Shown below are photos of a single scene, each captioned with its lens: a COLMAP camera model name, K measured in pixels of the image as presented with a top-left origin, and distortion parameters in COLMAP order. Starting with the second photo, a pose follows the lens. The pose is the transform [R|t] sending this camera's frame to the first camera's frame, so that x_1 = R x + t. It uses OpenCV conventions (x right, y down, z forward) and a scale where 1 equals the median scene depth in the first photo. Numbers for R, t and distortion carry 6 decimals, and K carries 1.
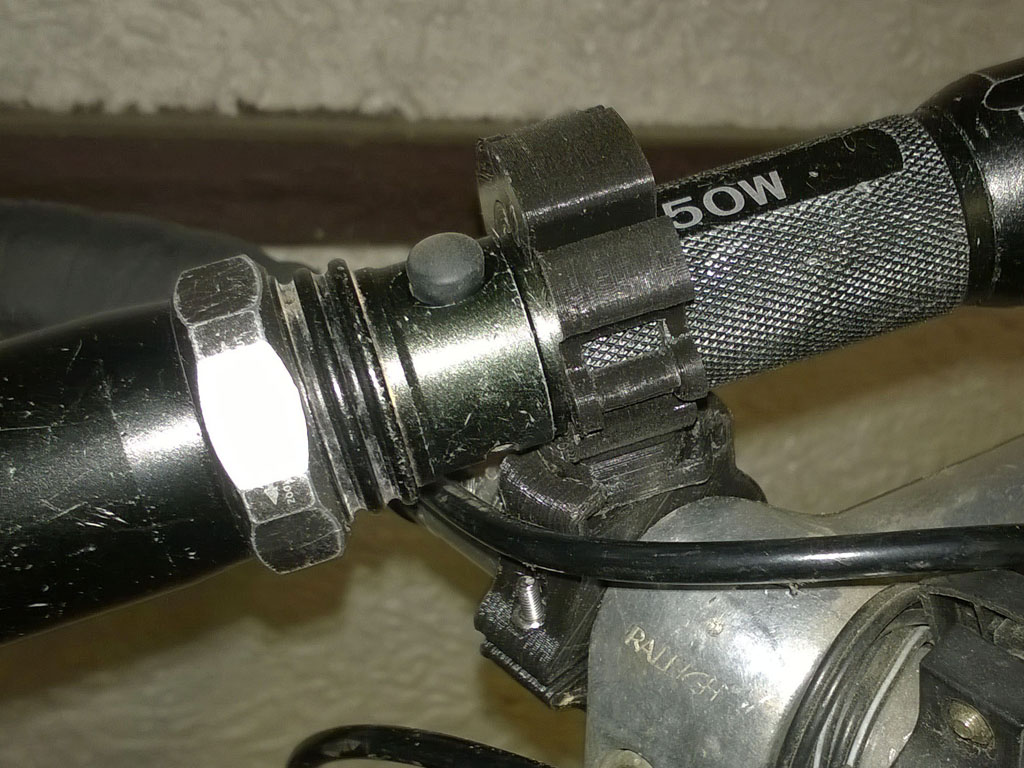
lens RADIAL K [[989.1, 0, 512.0], [0, 989.1, 384.0], [0, 0, 1]] dist [0.086402, -0.018174]
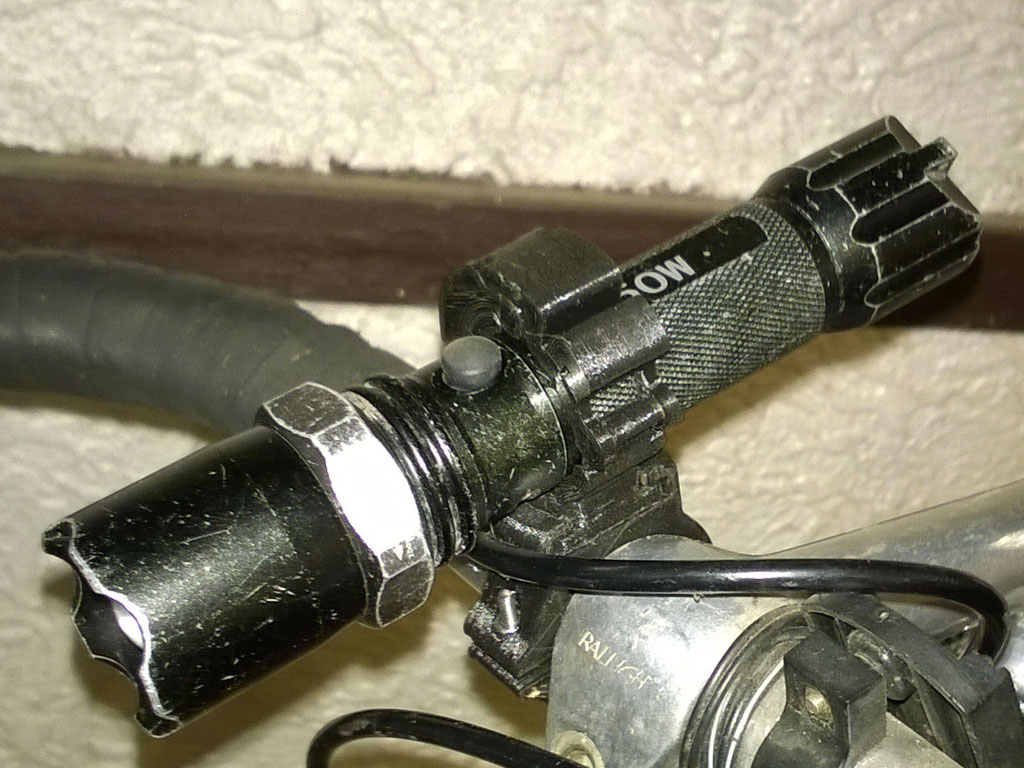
lens RADIAL K [[989.1, 0, 512.0], [0, 989.1, 384.0], [0, 0, 1]] dist [0.086402, -0.018174]
pose [[0.968265, -0.172623, 0.180731, -0.244702], [0.190790, 0.977645, -0.088372, 0.033359], [-0.161436, 0.120049, 0.979554, -0.268344]]
